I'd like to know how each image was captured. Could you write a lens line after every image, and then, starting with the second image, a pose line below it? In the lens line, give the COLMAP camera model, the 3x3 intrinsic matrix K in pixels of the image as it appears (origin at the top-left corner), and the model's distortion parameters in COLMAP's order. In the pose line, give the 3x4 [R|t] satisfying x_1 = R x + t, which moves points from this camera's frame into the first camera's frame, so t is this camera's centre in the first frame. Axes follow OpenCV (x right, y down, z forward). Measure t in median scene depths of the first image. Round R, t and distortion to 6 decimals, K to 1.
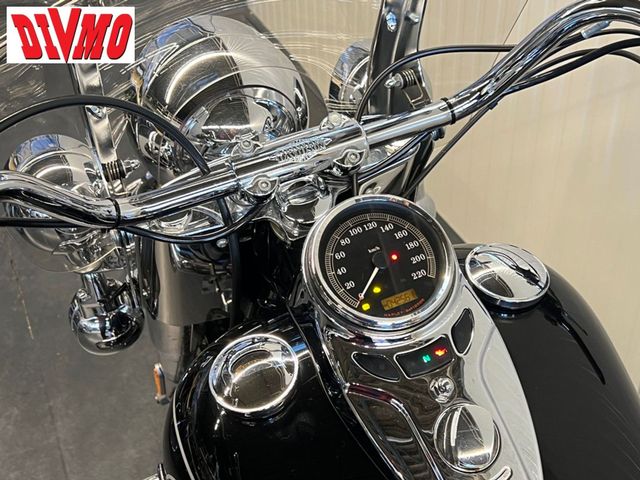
lens RADIAL K [[889.2, 0, 317.3], [0, 889.2, 238.3], [0, 0, 1]] dist [0.111056, 0.000000]
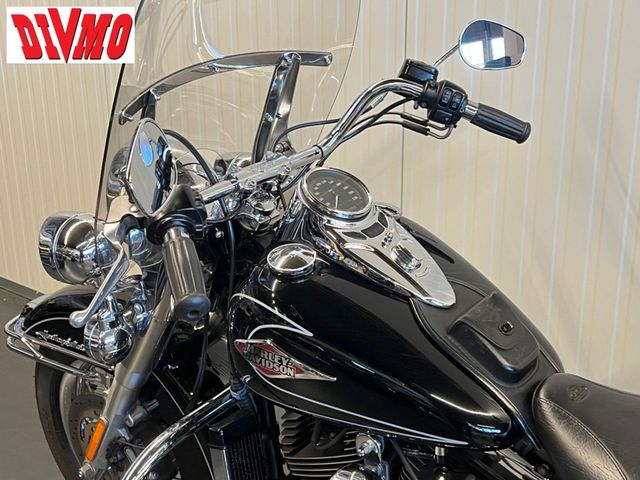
lens RADIAL K [[889.2, 0, 318.0], [0, 889.2, 241.0], [0, 0, 1]] dist [0.111056, 0.000000]
pose [[0.872165, -0.112103, 0.476194, -0.684003], [0.262826, 0.928356, -0.262826, 0.471048], [-0.412614, 0.354383, 0.839144, -0.450349]]
